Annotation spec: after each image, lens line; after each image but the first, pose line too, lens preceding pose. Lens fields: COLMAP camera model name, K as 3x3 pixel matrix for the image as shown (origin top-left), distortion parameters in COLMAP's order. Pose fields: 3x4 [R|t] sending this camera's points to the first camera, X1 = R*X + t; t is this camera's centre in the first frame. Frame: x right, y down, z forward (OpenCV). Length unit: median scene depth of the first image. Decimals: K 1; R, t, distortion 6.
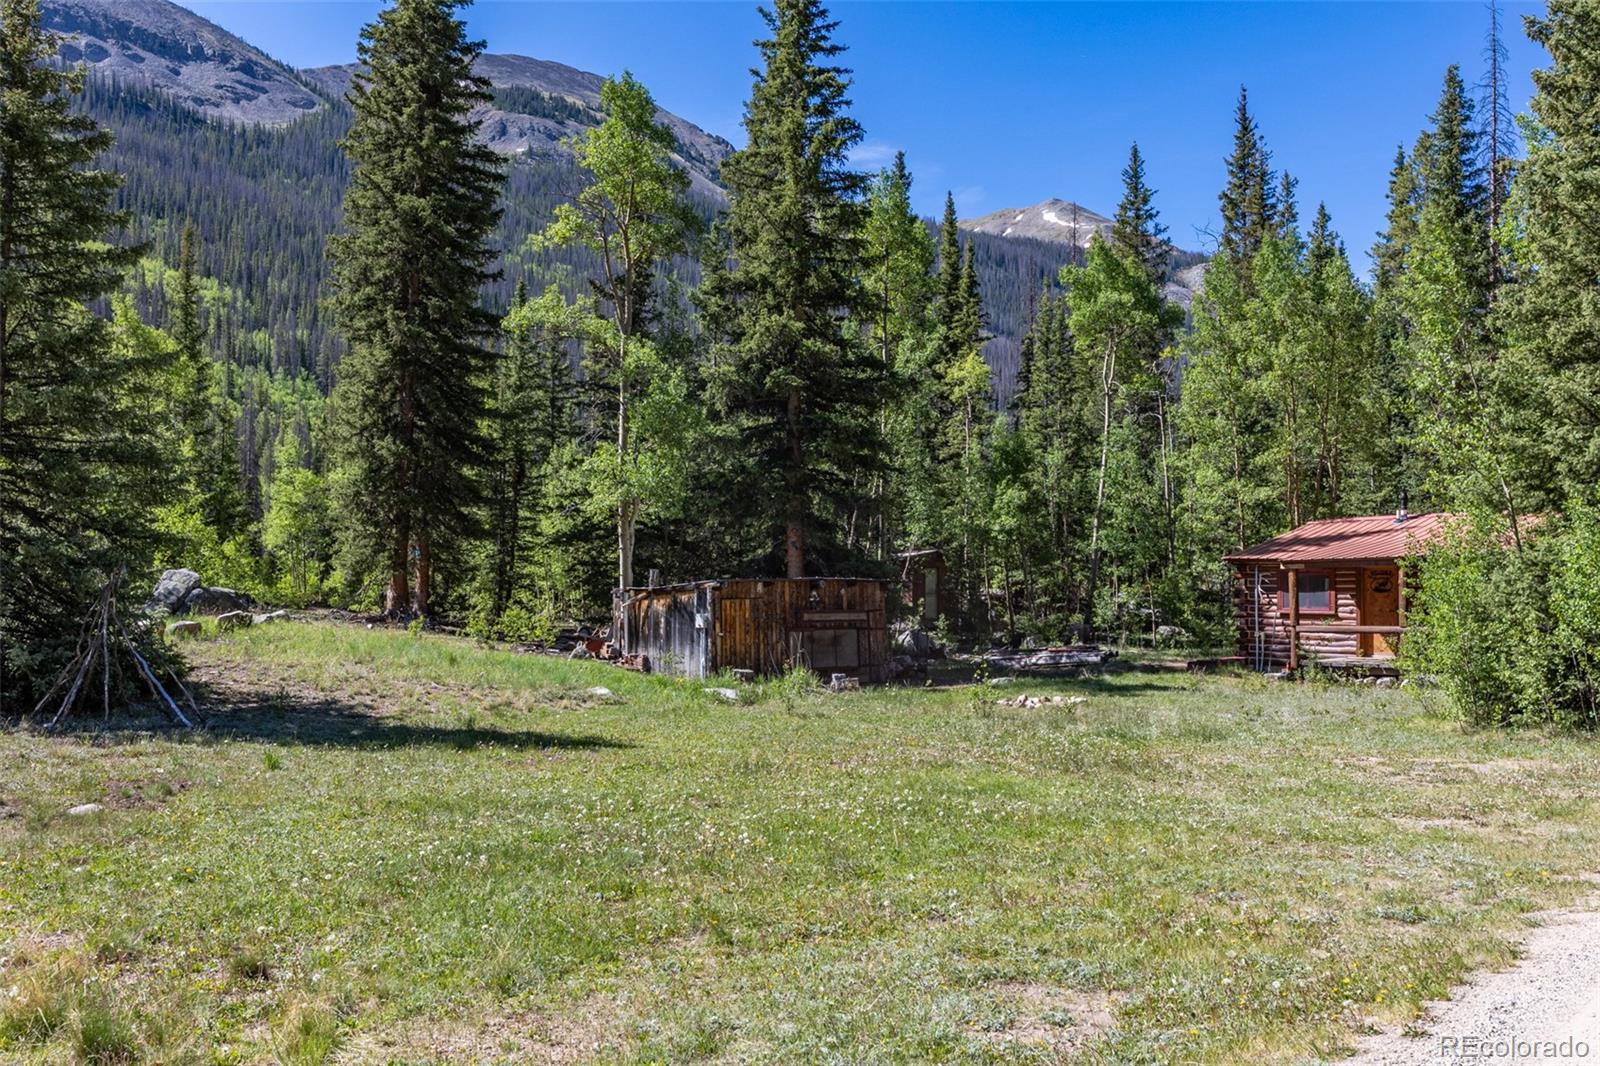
lens RADIAL K [[1653.4, 0, 762.5], [0, 1653.4, 520.7], [0, 0, 1]] dist [0.000155, 0.000000]
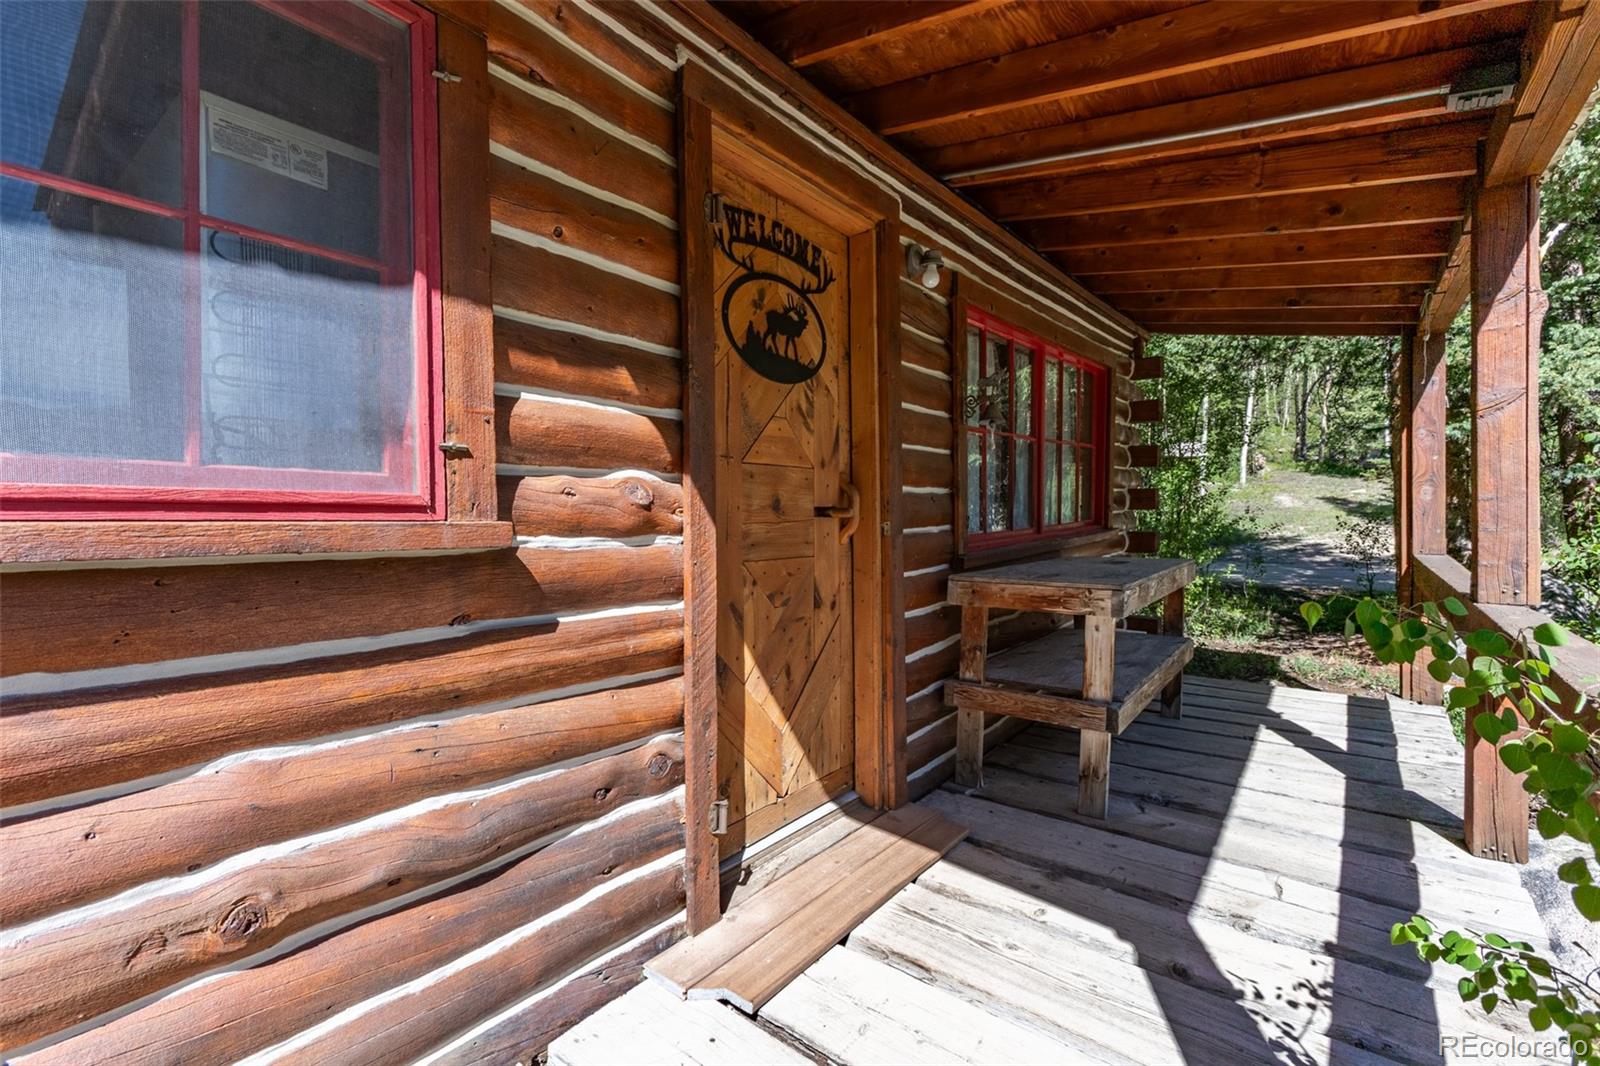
lens RADIAL K [[758.8, 0, 766.0], [0, 758.8, 535.5], [0, 0, 1]] dist [-0.001552, 0.001750]
pose [[-0.200085, -0.017120, 0.979629, 0.262569], [-0.040341, 0.999143, 0.009222, 0.047271], [-0.978948, -0.037674, -0.200604, 0.856679]]
